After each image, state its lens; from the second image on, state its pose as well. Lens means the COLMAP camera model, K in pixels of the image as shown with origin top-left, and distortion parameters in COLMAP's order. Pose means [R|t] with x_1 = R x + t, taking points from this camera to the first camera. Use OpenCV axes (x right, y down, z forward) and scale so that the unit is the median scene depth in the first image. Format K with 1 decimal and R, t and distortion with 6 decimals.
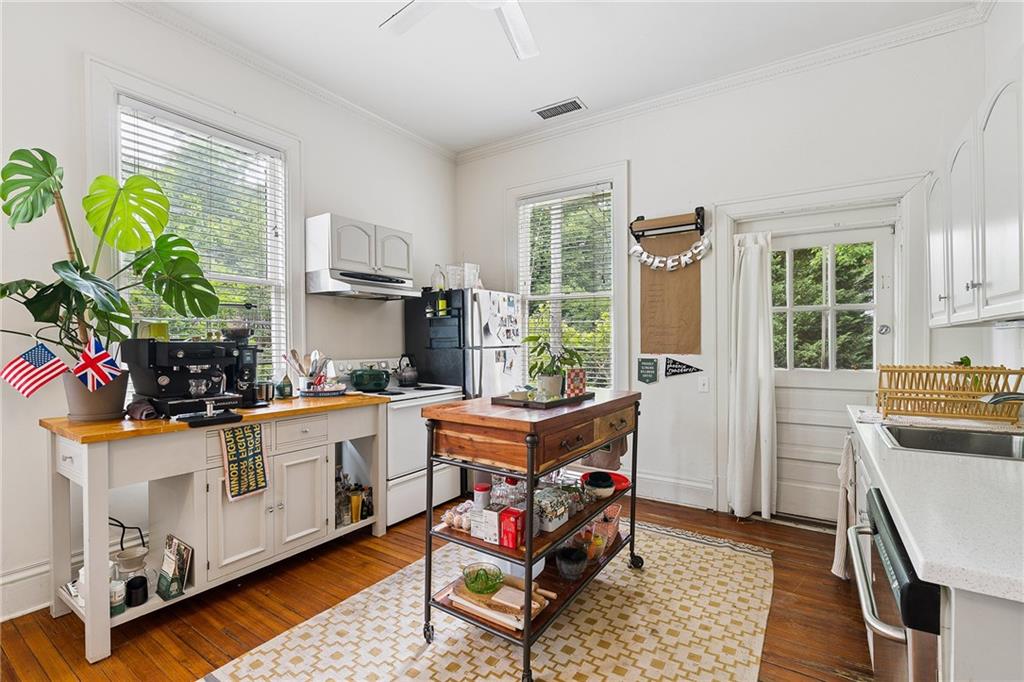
lens RADIAL K [[448.3, 0, 507.6], [0, 448.3, 344.4], [0, 0, 1]] dist [-0.010535, 0.000053]
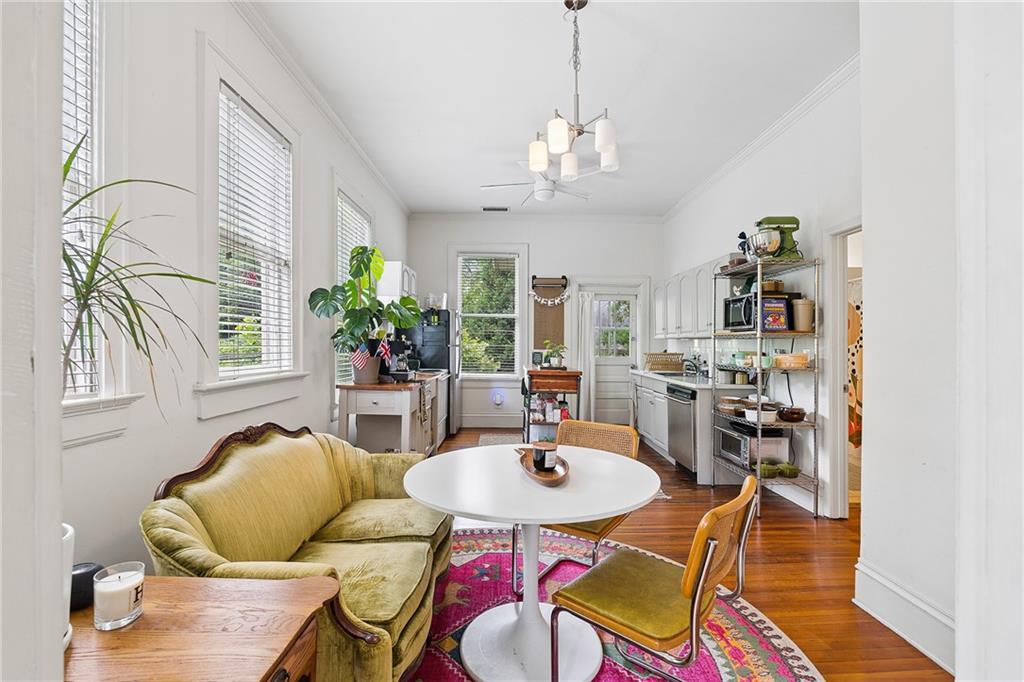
lens RADIAL K [[448.3, 0, 507.6], [0, 448.3, 344.4], [0, 0, 1]] dist [-0.010535, 0.000053]
pose [[0.830436, 0.006630, 0.557075, -0.864847], [-0.005538, 0.999978, -0.003644, 0.007417], [-0.557087, -0.000059, 0.830454, -0.503915]]
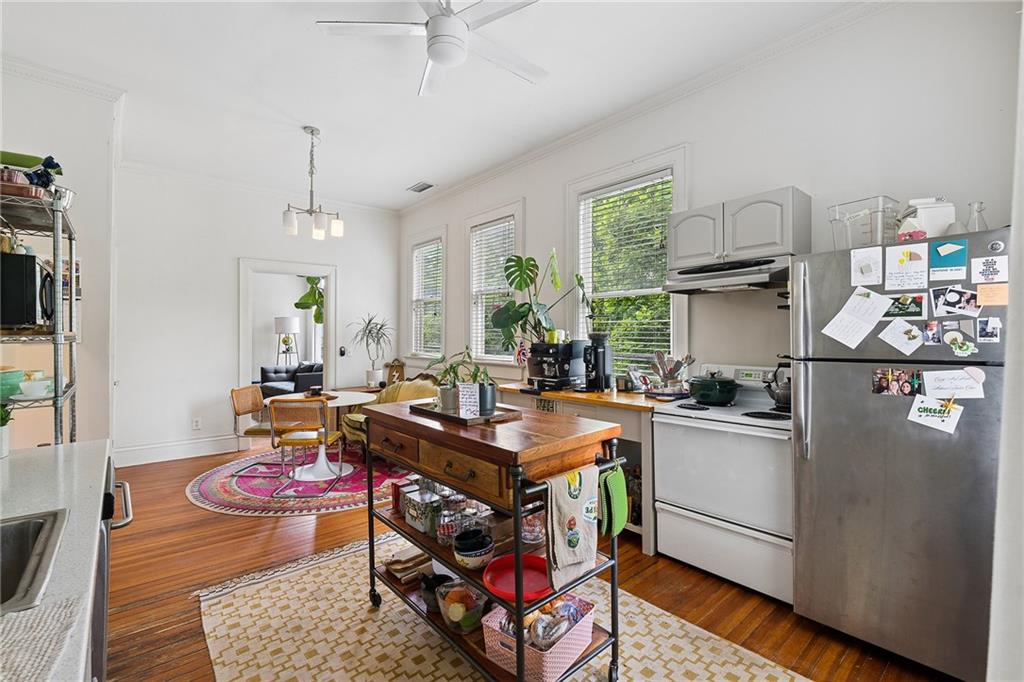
lens RADIAL K [[448.3, 0, 507.6], [0, 448.3, 344.4], [0, 0, 1]] dist [-0.010535, 0.000053]
pose [[-0.259883, 0.009115, -0.965597, 0.622393], [0.000456, 0.999956, 0.009317, -0.015930], [0.965640, 0.001981, -0.259876, 0.870472]]
